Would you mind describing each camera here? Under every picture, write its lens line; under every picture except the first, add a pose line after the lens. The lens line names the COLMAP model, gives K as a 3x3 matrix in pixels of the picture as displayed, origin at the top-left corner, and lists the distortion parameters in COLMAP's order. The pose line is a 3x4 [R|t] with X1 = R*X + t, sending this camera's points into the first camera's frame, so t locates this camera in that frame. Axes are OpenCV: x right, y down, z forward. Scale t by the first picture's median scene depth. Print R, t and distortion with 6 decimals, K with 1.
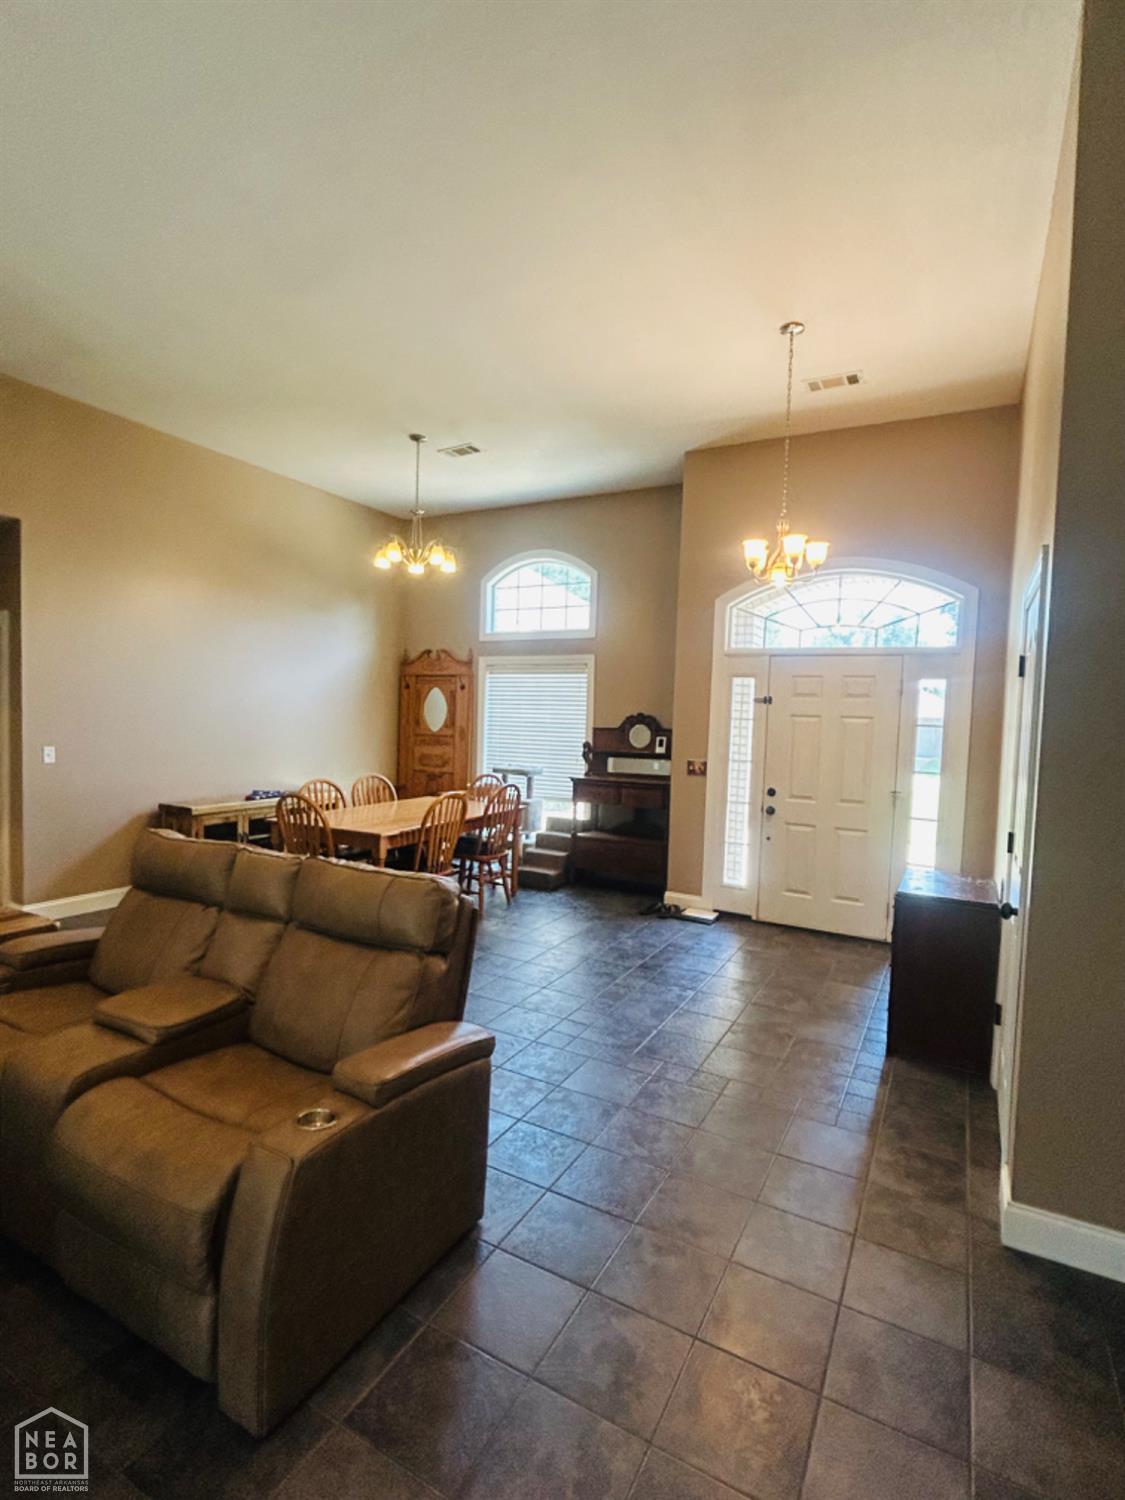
lens RADIAL K [[720.9, 0, 563.8], [0, 720.9, 752.0], [0, 0, 1]] dist [0.004193, -0.000719]
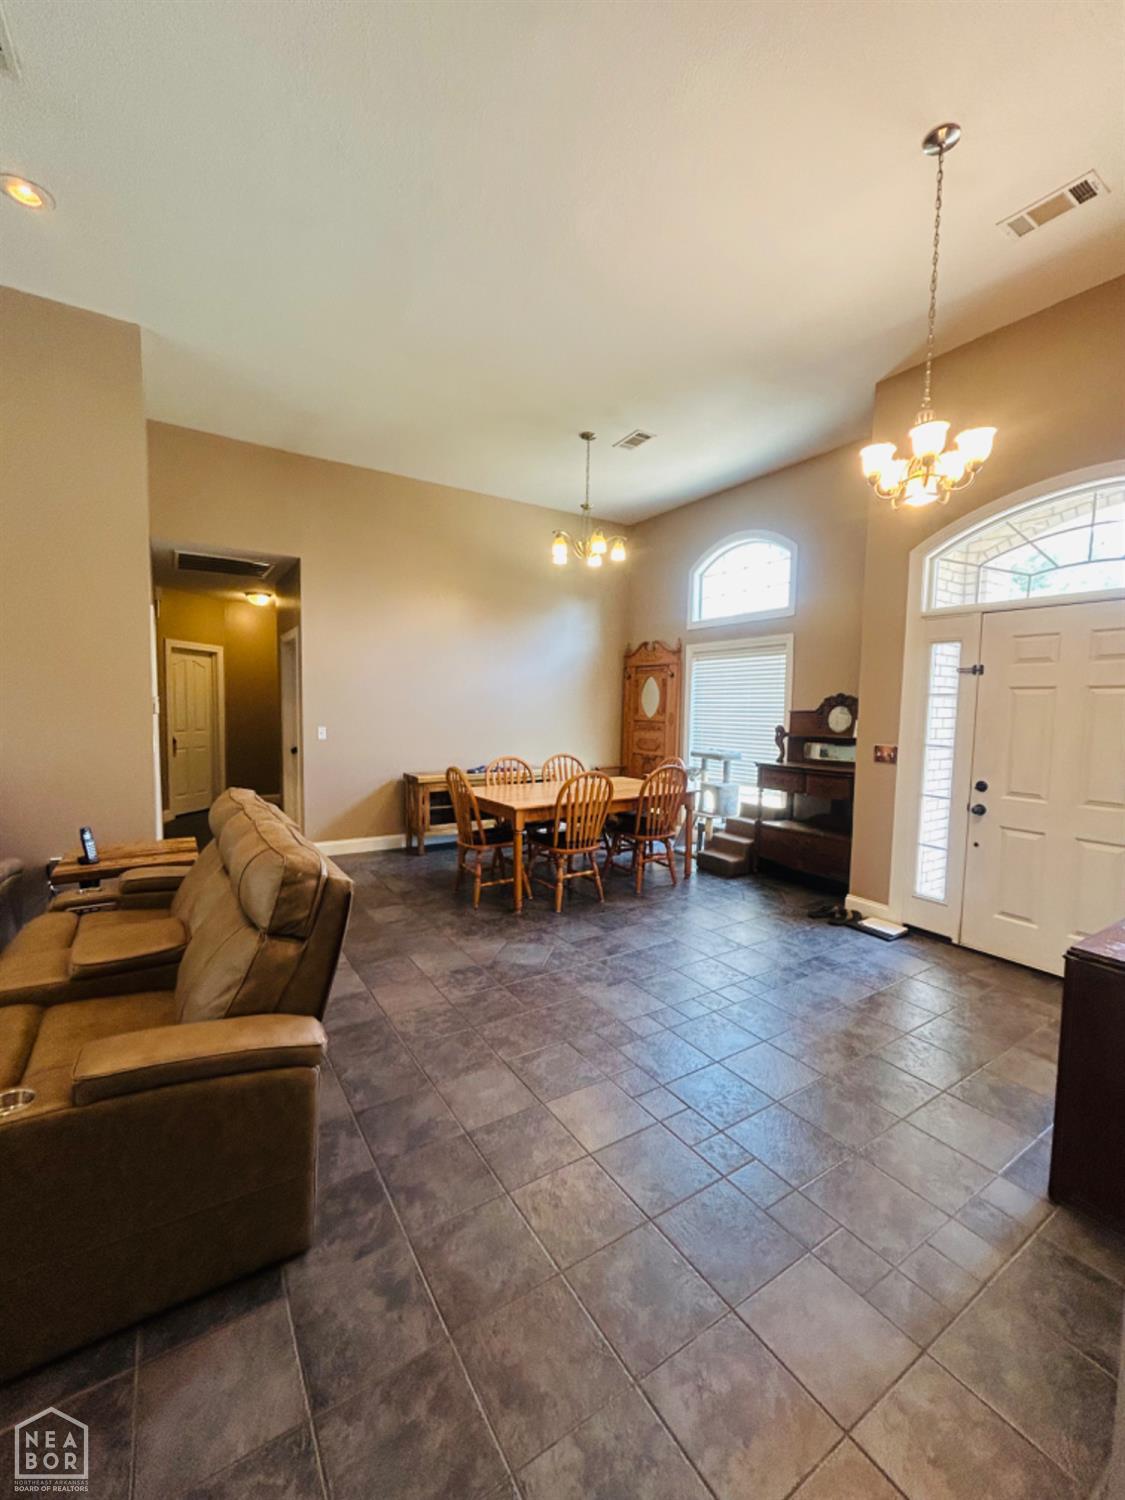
lens RADIAL K [[608.4, 0, 563.7], [0, 608.4, 748.7], [0, 0, 1]] dist [0.002003, 0.001121]
pose [[0.884029, 0.017414, -0.467108, 0.179292], [-0.013185, 0.999837, 0.012320, 0.011466], [0.467246, -0.004732, 0.884115, 0.182587]]
